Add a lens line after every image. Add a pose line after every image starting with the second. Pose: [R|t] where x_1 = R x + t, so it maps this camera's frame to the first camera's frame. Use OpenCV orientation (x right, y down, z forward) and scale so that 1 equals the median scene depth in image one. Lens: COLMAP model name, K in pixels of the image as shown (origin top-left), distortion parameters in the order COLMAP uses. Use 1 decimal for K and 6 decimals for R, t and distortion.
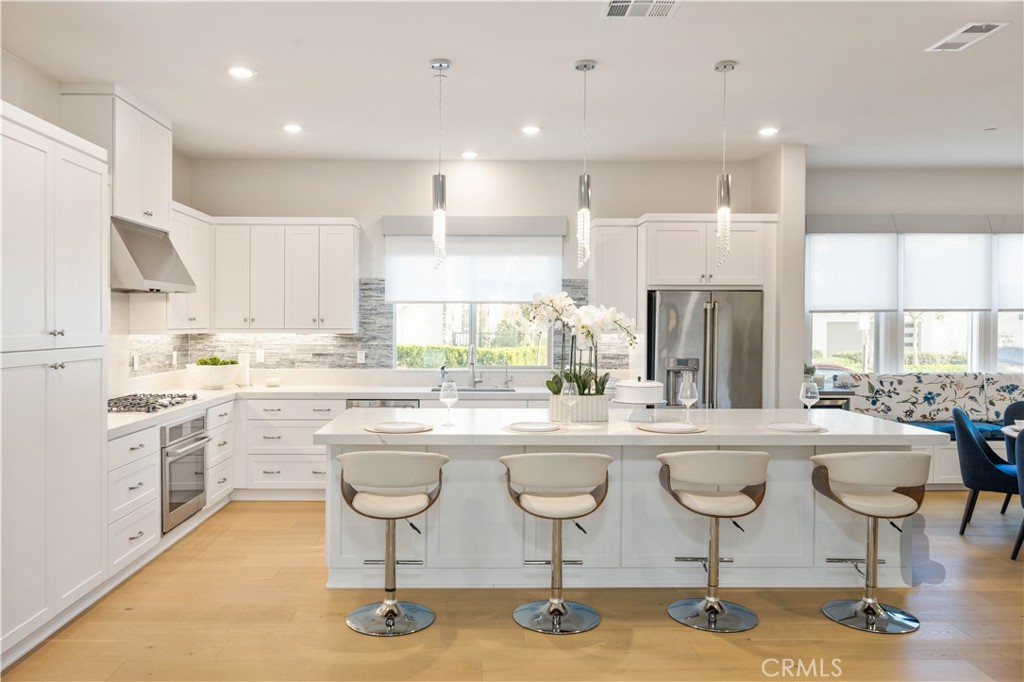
lens RADIAL K [[770.9, 0, 480.4], [0, 770.9, 329.8], [0, 0, 1]] dist [0.002534, -0.002111]
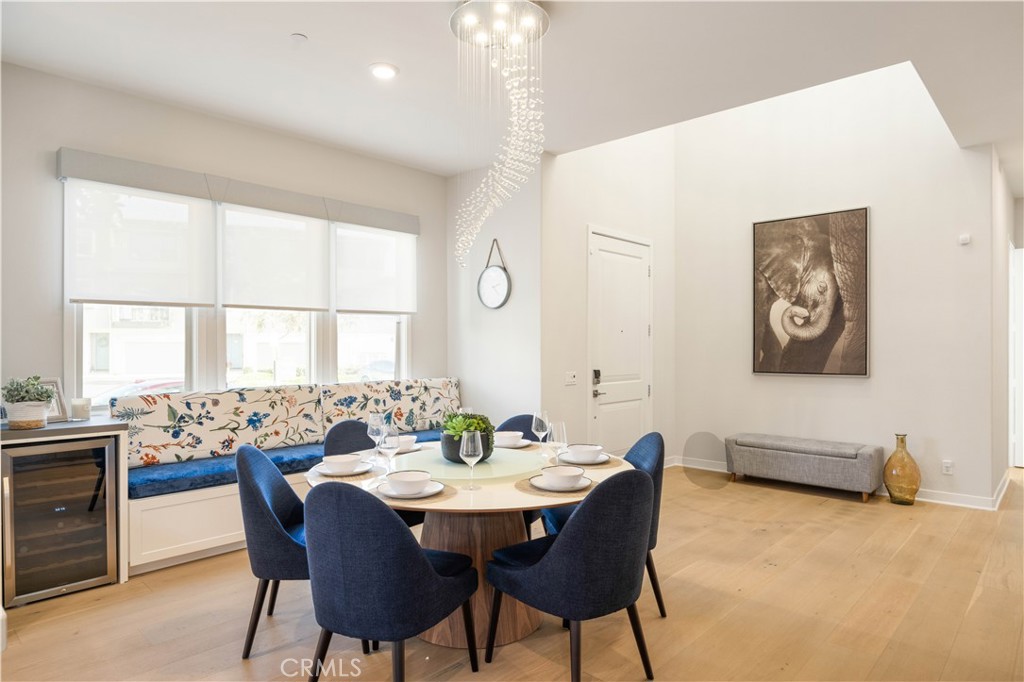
lens RADIAL K [[612.8, 0, 512.1], [0, 612.8, 346.8], [0, 0, 1]] dist [-0.009971, -0.001040]
pose [[0.688373, -0.001422, 0.725356, 0.317235], [0.004787, 0.999985, -0.002583, 0.017965], [-0.725341, 0.005251, 0.688369, 0.396252]]
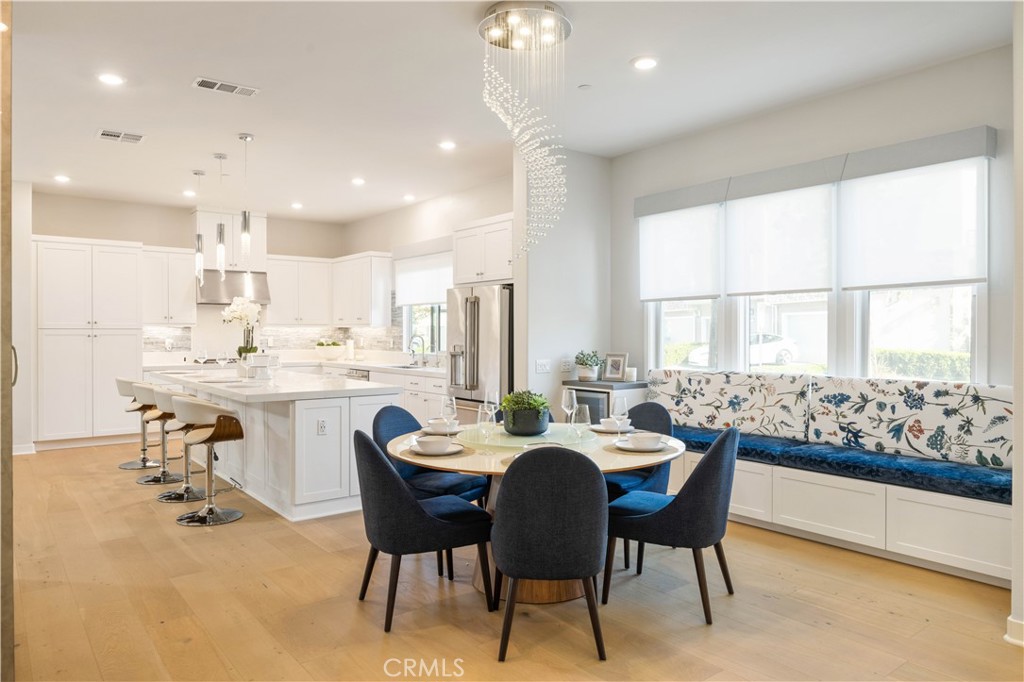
lens RADIAL K [[698.5, 0, 512.6], [0, 698.5, 336.9], [0, 0, 1]] dist [-0.003193, -0.000237]
pose [[0.584022, 0.002905, -0.811733, 1.035911], [-0.005865, 0.999983, -0.000641, 0.021453], [0.811717, 0.005135, 0.584028, 0.385960]]
